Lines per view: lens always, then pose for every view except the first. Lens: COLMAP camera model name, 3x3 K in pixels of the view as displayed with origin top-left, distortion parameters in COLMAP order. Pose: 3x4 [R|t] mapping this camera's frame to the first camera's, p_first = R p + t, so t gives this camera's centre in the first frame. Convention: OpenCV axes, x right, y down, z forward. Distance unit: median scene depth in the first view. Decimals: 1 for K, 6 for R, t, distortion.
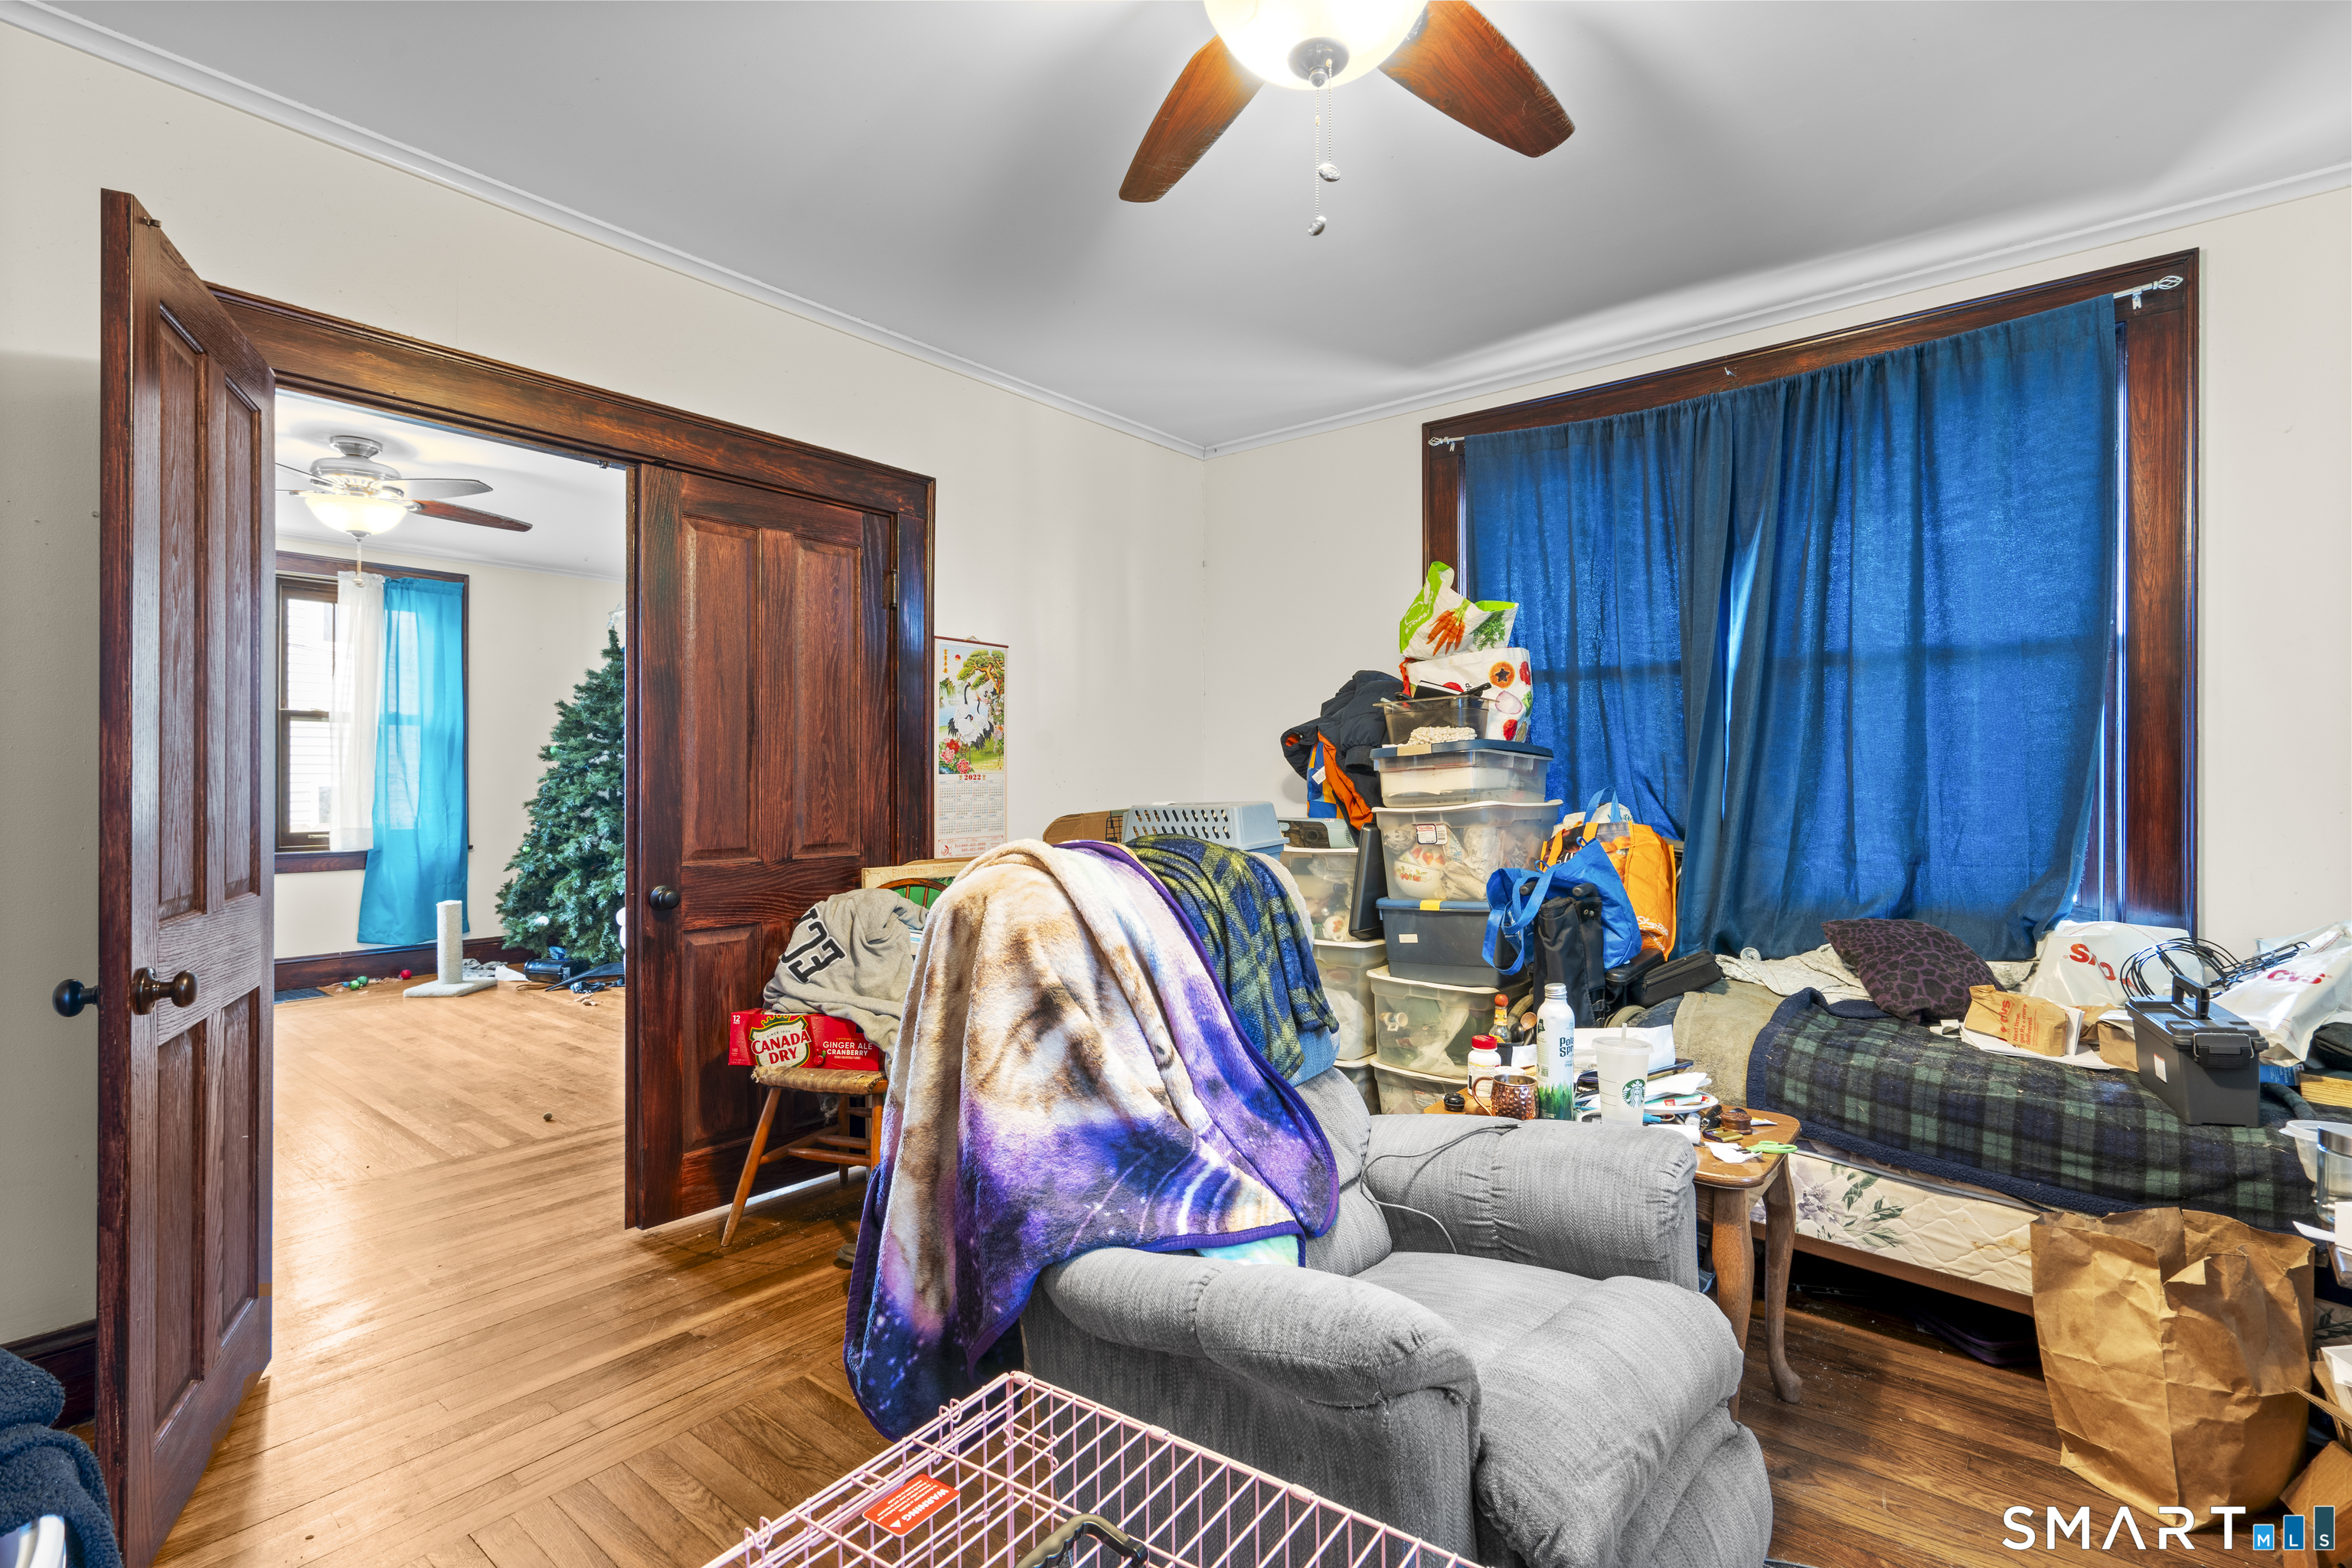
lens RADIAL K [[1088.4, 0, 1175.1], [0, 1088.4, 781.4], [0, 0, 1]] dist [-0.001923, 0.001004]
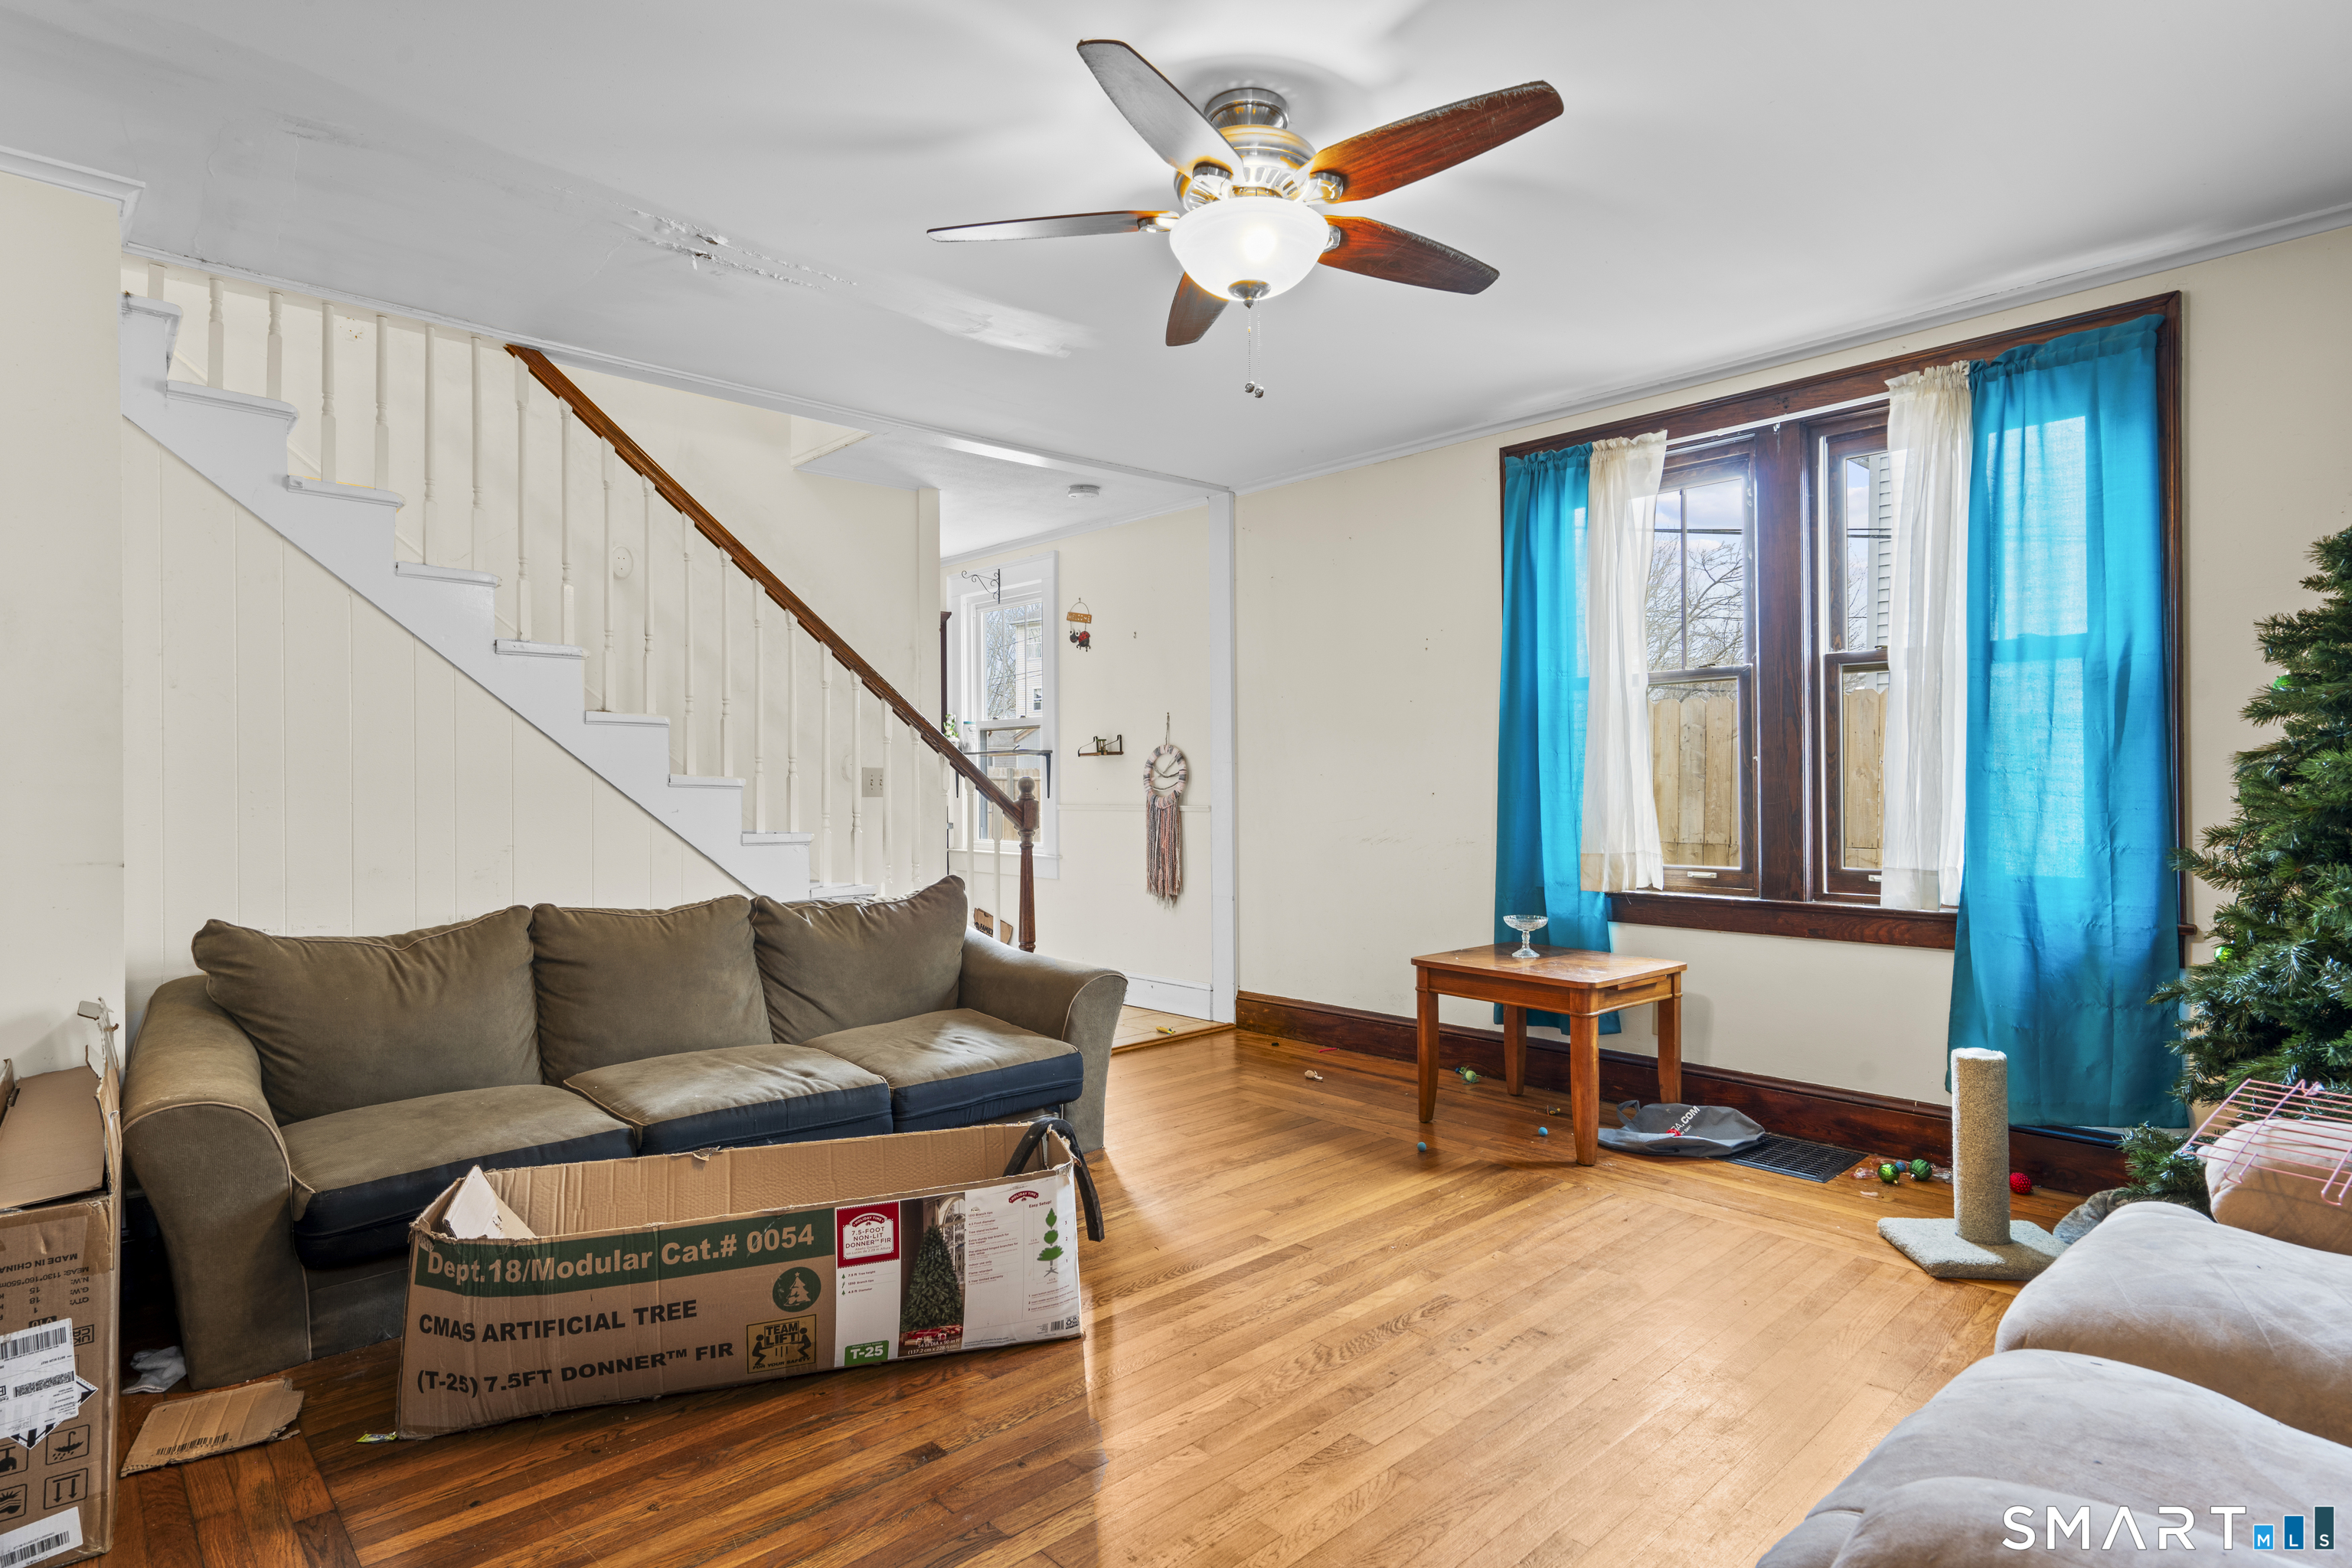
lens RADIAL K [[1197.9, 0, 1172.8], [0, 1197.9, 778.9], [0, 0, 1]] dist [0.004655, 0.000623]
pose [[-0.138586, 0.005994, -0.990332, -0.134649], [0.003695, 0.999978, 0.005535, -0.003946], [0.990344, -0.002893, -0.138605, 0.721106]]
